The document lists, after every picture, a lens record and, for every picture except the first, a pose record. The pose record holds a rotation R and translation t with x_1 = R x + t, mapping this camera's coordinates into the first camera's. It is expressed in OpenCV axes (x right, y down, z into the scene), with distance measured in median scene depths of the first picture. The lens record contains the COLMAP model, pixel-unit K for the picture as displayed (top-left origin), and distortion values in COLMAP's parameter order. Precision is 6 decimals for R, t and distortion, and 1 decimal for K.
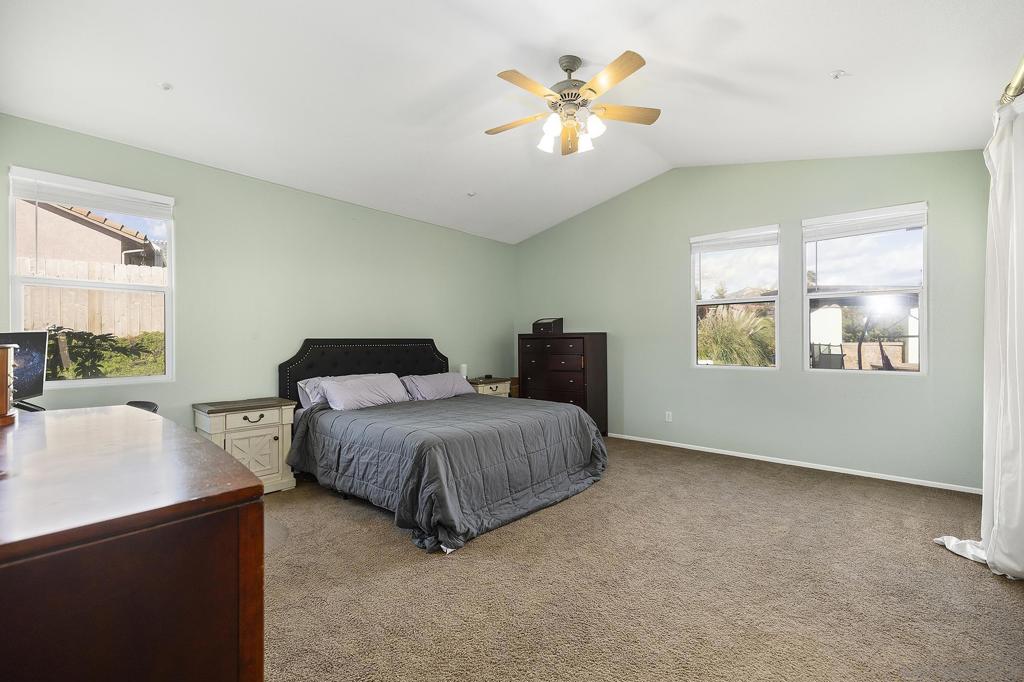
lens RADIAL K [[435.5, 0, 502.9], [0, 435.5, 340.9], [0, 0, 1]] dist [0.001577, 0.000789]
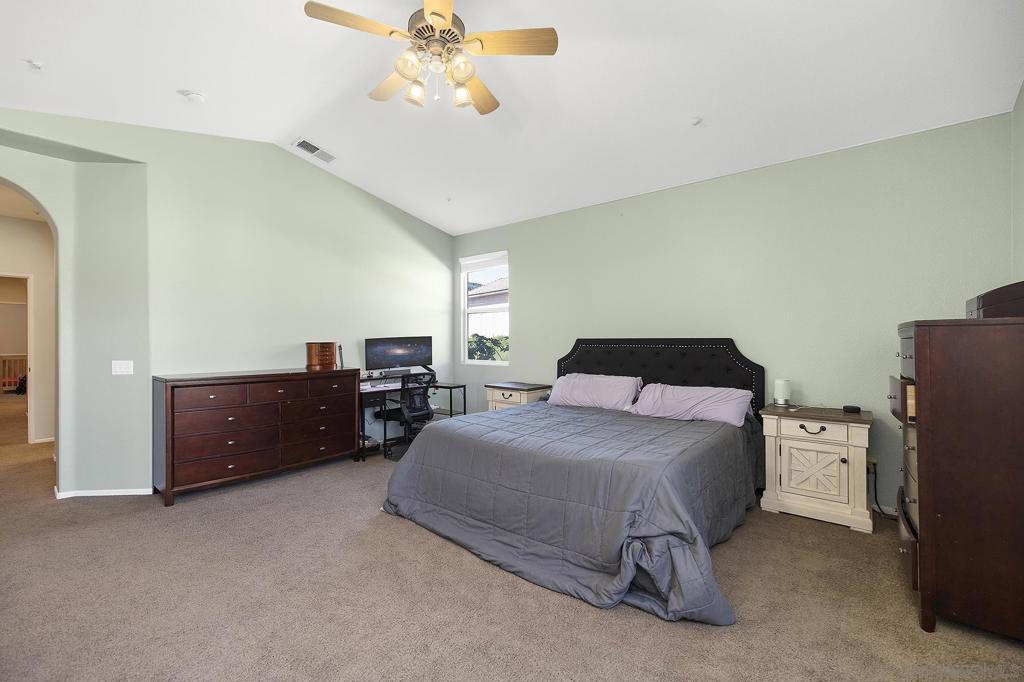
lens RADIAL K [[435.5, 0, 502.9], [0, 435.5, 342.0], [0, 0, 1]] dist [0.001577, 0.000789]
pose [[-0.012280, 0.000021, -0.999925, 0.578553], [-0.001333, 0.999999, 0.000038, 0.003715], [0.999924, 0.001333, -0.012280, 0.701755]]
